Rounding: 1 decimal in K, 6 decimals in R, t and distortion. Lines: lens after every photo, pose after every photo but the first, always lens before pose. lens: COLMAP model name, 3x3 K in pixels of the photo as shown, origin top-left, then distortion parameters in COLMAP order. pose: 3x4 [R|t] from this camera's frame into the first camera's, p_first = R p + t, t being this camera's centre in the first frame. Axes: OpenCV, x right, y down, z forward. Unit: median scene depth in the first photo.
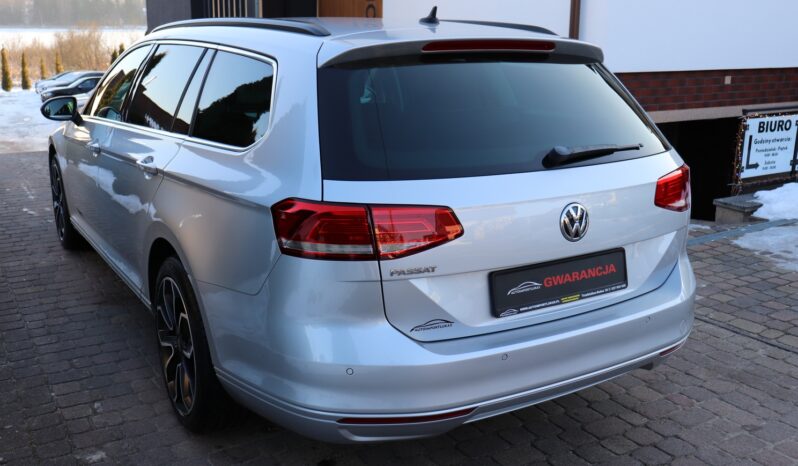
lens RADIAL K [[802.3, 0, 406.3], [0, 802.3, 213.1], [0, 0, 1]] dist [-0.081473, 0.000000]
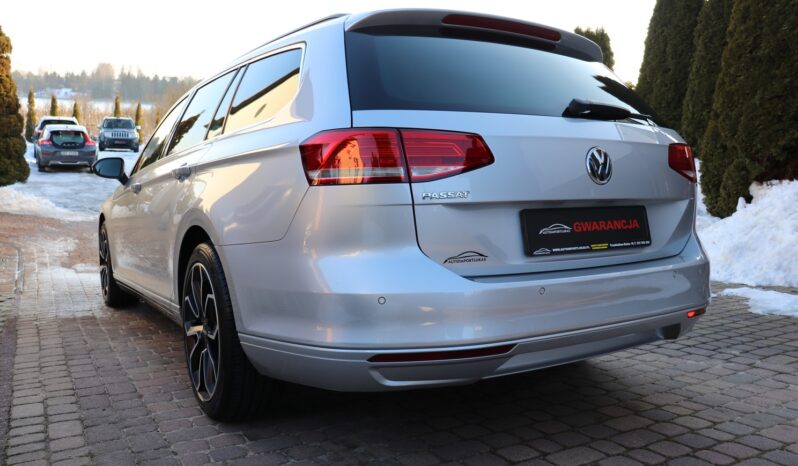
lens RADIAL K [[667.7, 0, 393.2], [0, 667.7, 211.6], [0, 0, 1]] dist [-0.173077, 0.126238]
pose [[0.999716, -0.021721, -0.009807, -0.042625], [0.019295, 0.979217, -0.201897, 0.227815], [0.013989, 0.201650, 0.979358, 0.191372]]
